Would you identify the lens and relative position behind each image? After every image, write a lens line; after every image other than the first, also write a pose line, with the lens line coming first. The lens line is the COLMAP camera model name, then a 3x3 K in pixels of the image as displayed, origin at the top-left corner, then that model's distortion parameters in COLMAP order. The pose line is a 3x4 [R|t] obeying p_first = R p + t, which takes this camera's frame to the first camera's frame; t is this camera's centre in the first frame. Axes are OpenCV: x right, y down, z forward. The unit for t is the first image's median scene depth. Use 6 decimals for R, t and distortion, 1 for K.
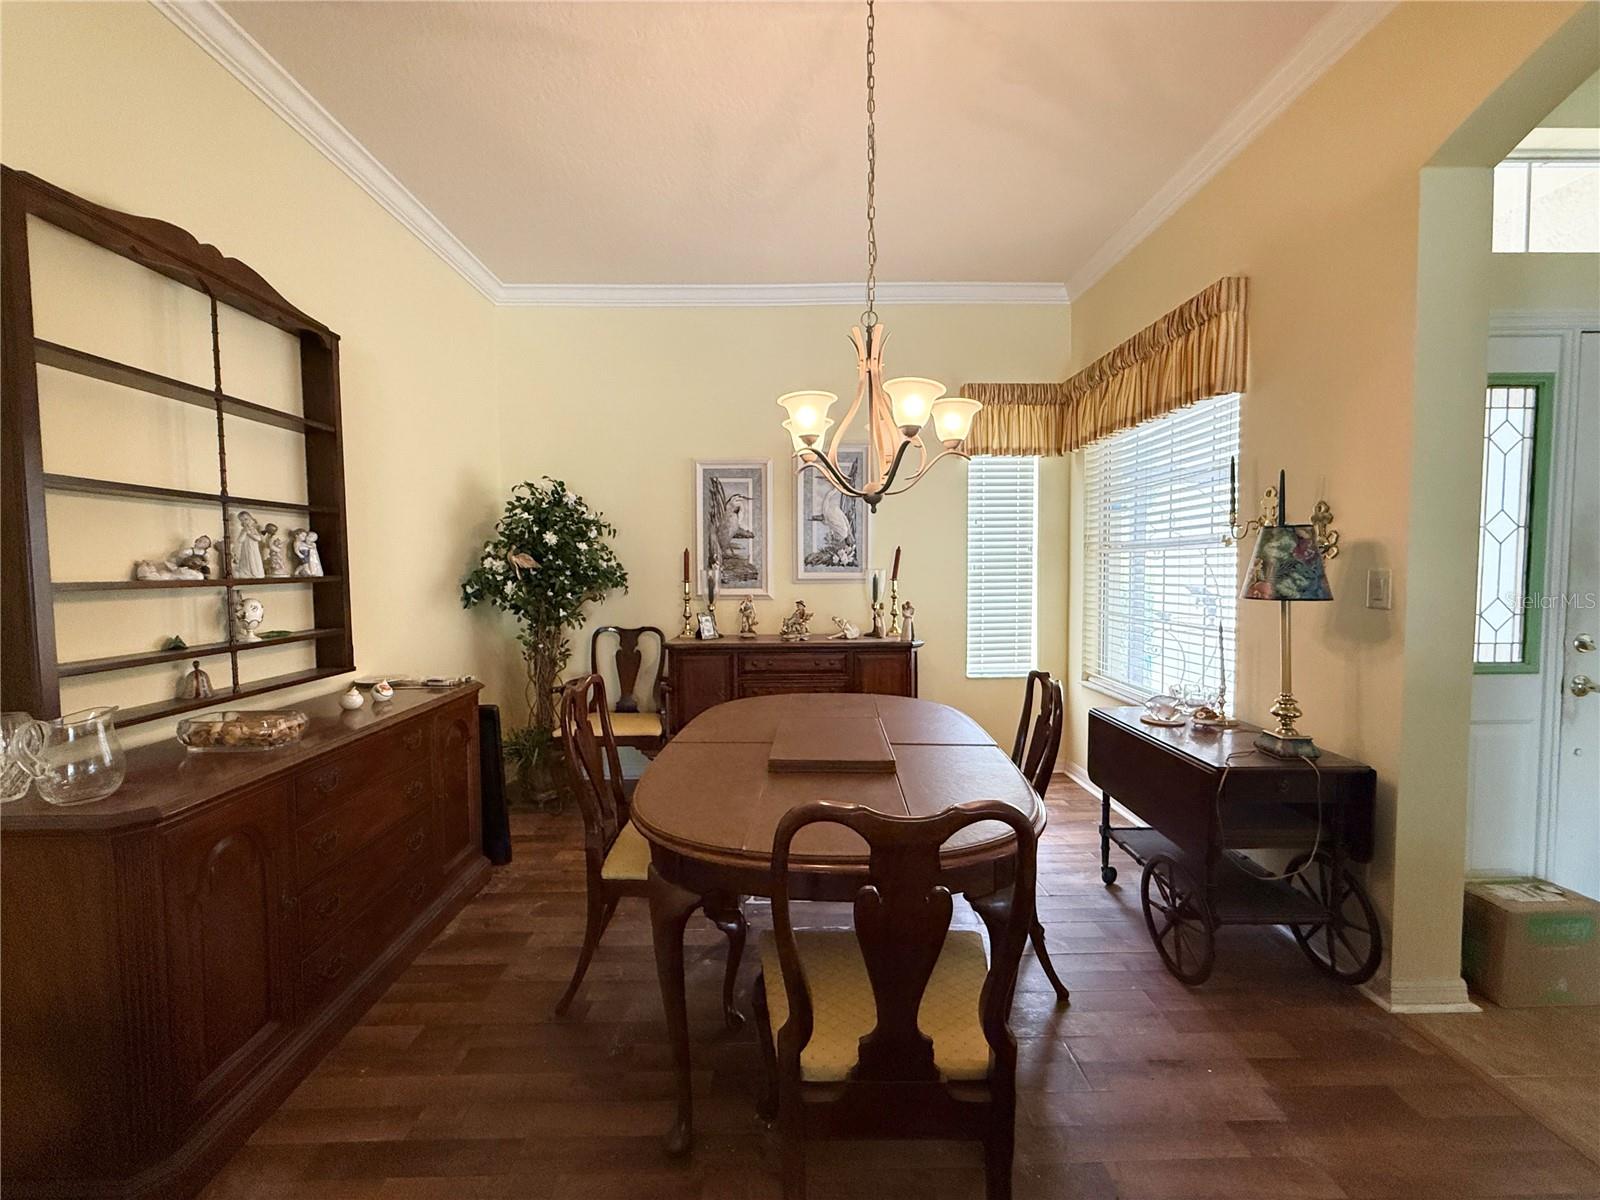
lens RADIAL K [[638.8, 0, 793.3], [0, 638.8, 598.3], [0, 0, 1]] dist [0.000443, 0.000133]
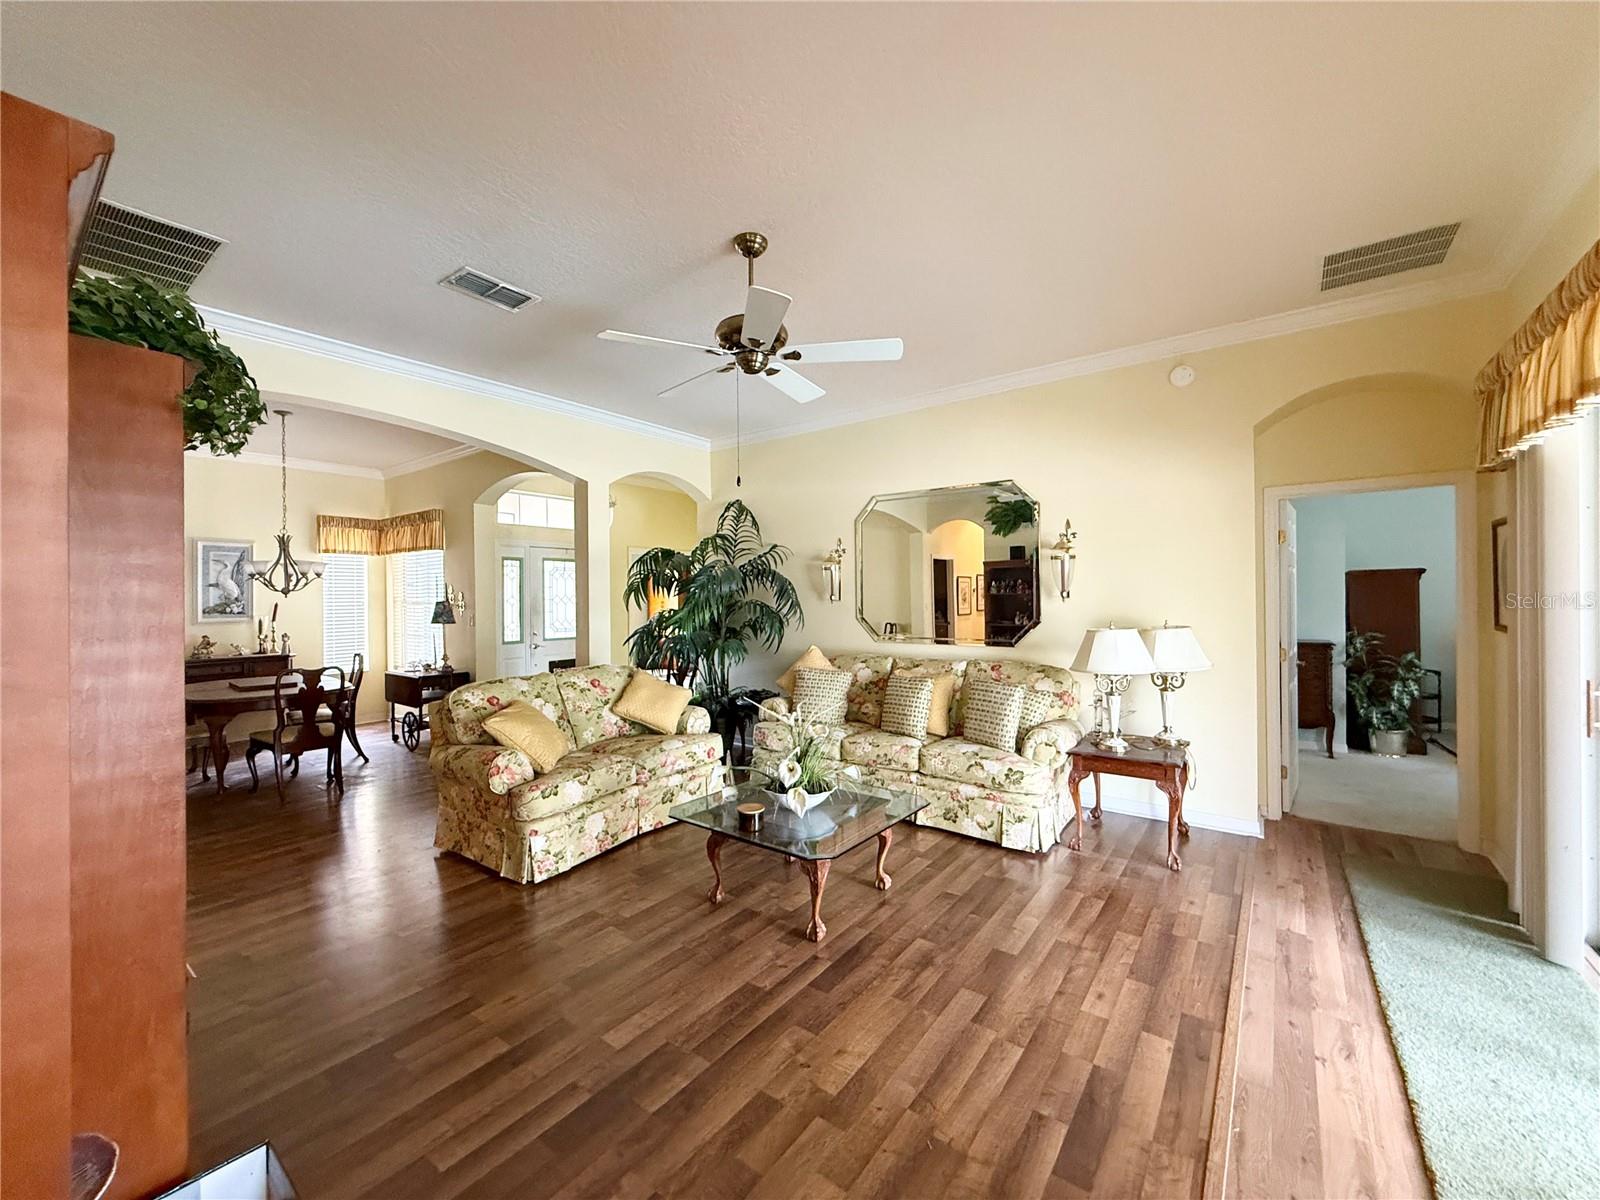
lens RADIAL K [[638.8, 0, 797.8], [0, 638.8, 600.4], [0, 0, 1]] dist [0.000443, 0.000133]
pose [[0.622222, -0.001041, 0.782841, -0.341593], [0.044767, 0.998410, -0.034255, 0.040572], [-0.781560, 0.056359, 0.621279, -1.300282]]
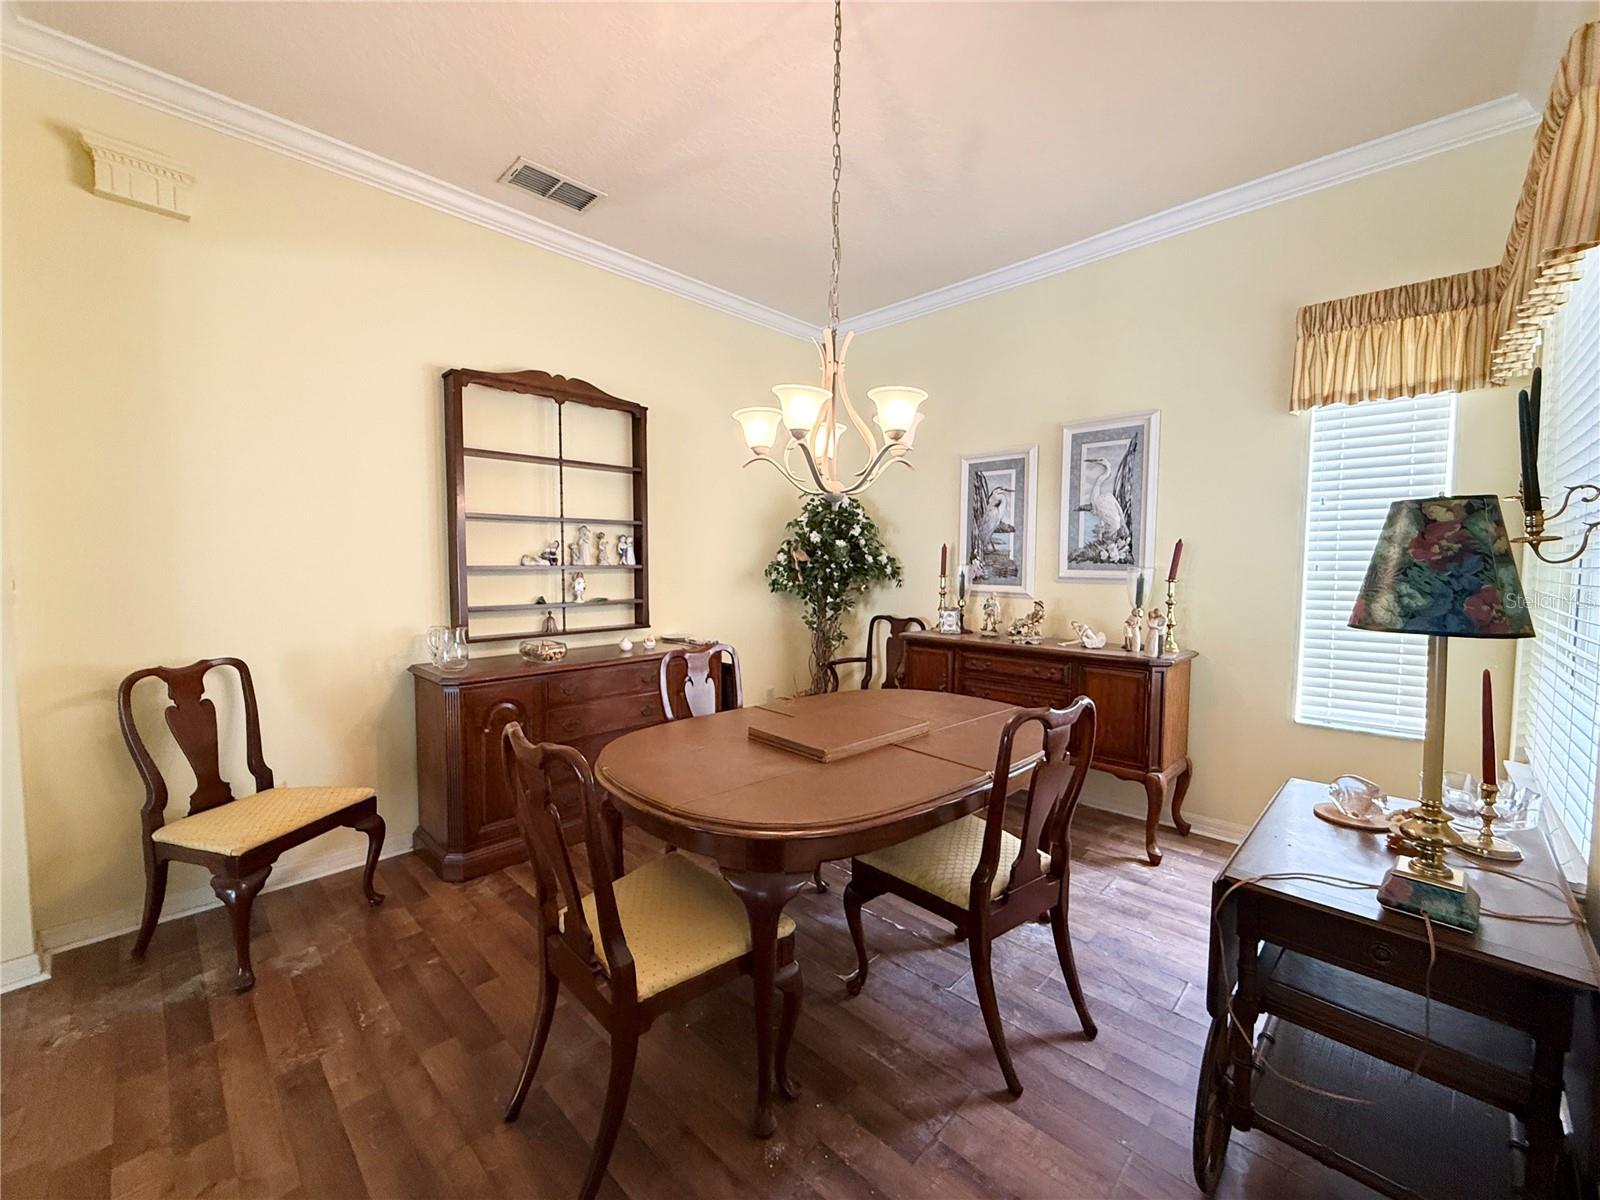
lens RADIAL K [[638.8, 0, 795.9], [0, 638.8, 597.4], [0, 0, 1]] dist [0.000443, 0.000133]
pose [[0.706523, 0.050926, -0.705855, 0.415904], [-0.045558, 0.998612, 0.026446, -0.009410], [0.706222, 0.013473, 0.707862, 0.115521]]
